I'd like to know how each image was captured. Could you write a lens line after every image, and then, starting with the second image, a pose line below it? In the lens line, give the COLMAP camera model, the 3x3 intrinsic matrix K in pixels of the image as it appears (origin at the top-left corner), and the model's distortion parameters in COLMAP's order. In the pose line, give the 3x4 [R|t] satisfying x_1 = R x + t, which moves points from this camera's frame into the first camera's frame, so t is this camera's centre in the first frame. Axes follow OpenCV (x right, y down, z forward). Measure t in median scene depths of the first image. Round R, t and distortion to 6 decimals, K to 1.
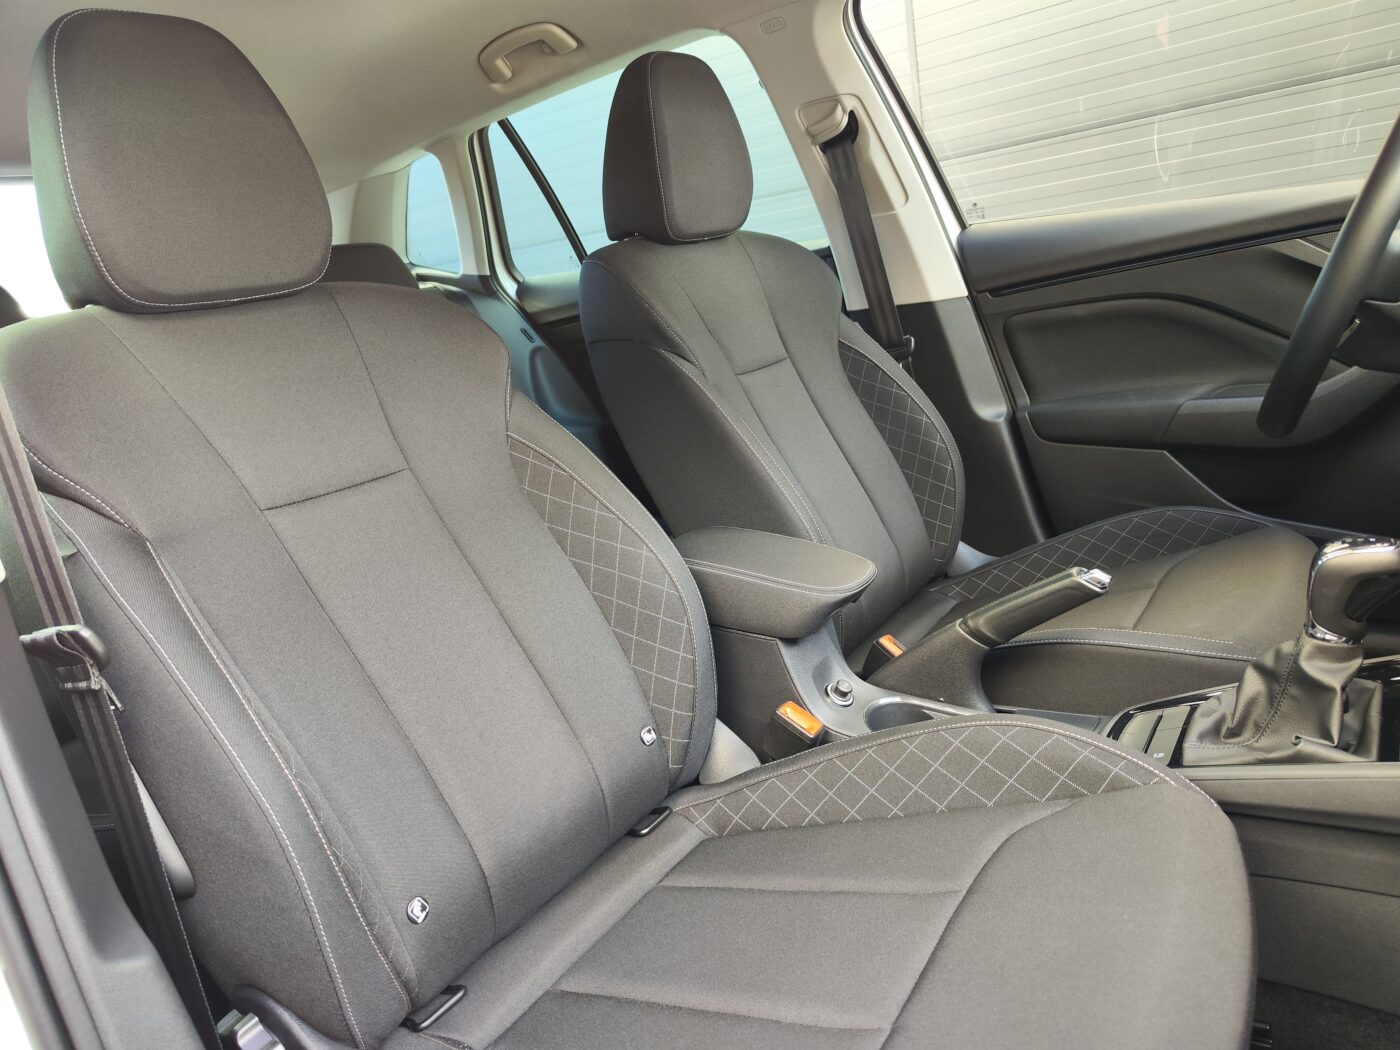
lens RADIAL K [[949.2, 0, 685.1], [0, 949.2, 503.1], [0, 0, 1]] dist [0.018798, -0.004587]
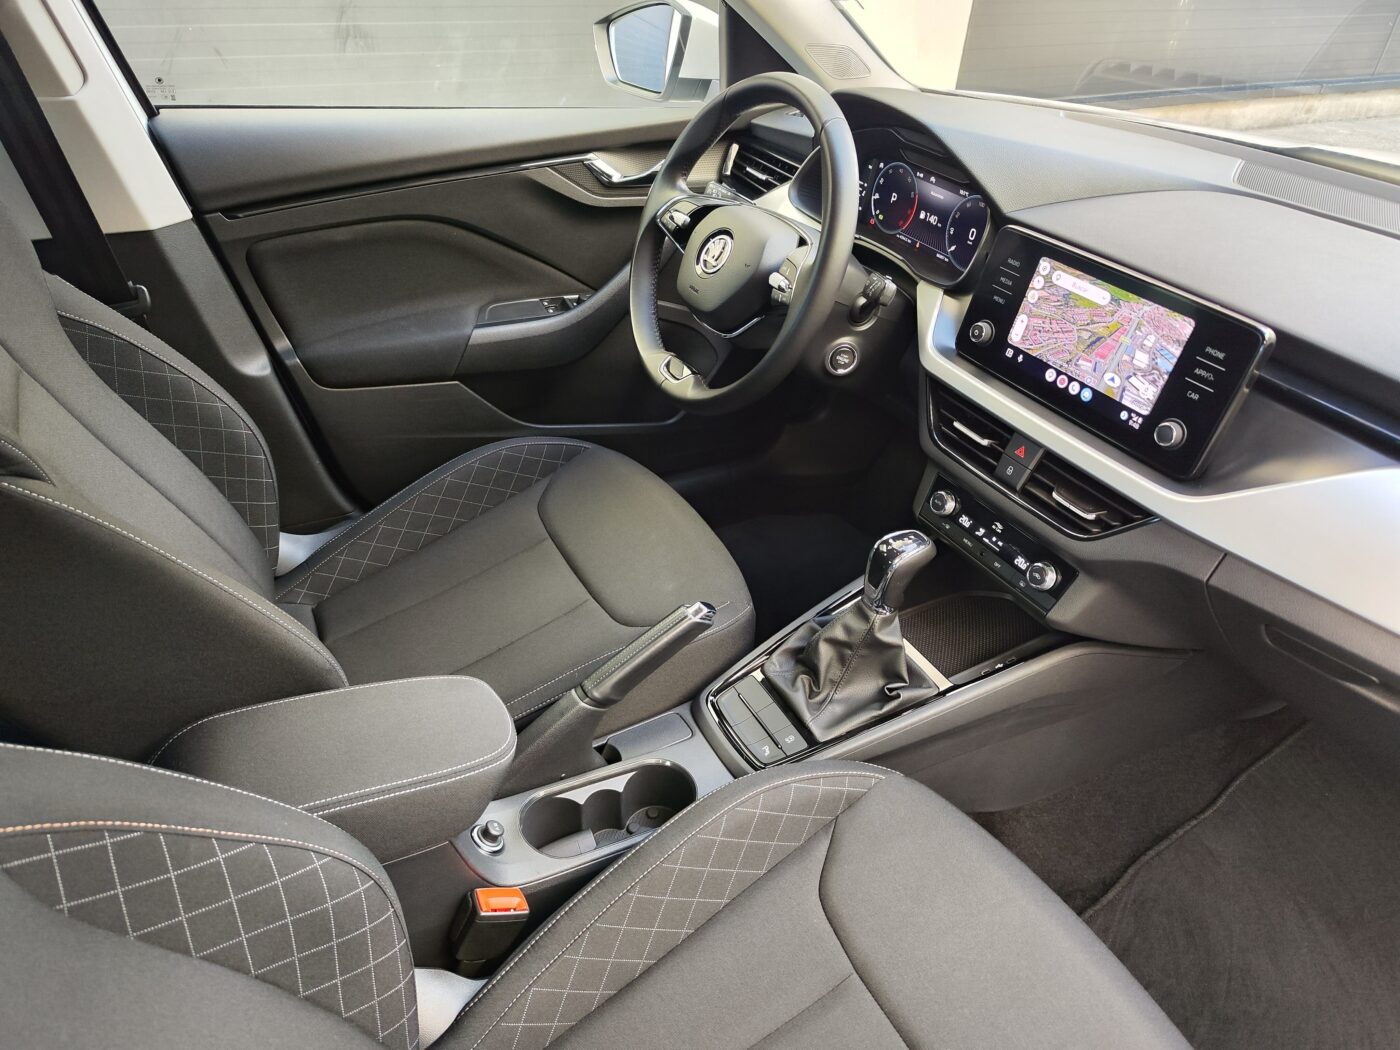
lens RADIAL K [[941.6, 0, 755.2], [0, 941.6, 522.3], [0, 0, 1]] dist [0.006801, -0.001661]
pose [[0.428516, -0.341329, 0.836582, -0.222804], [0.100518, 0.938161, 0.331286, -0.206926], [-0.897926, -0.057870, 0.436327, 0.292889]]
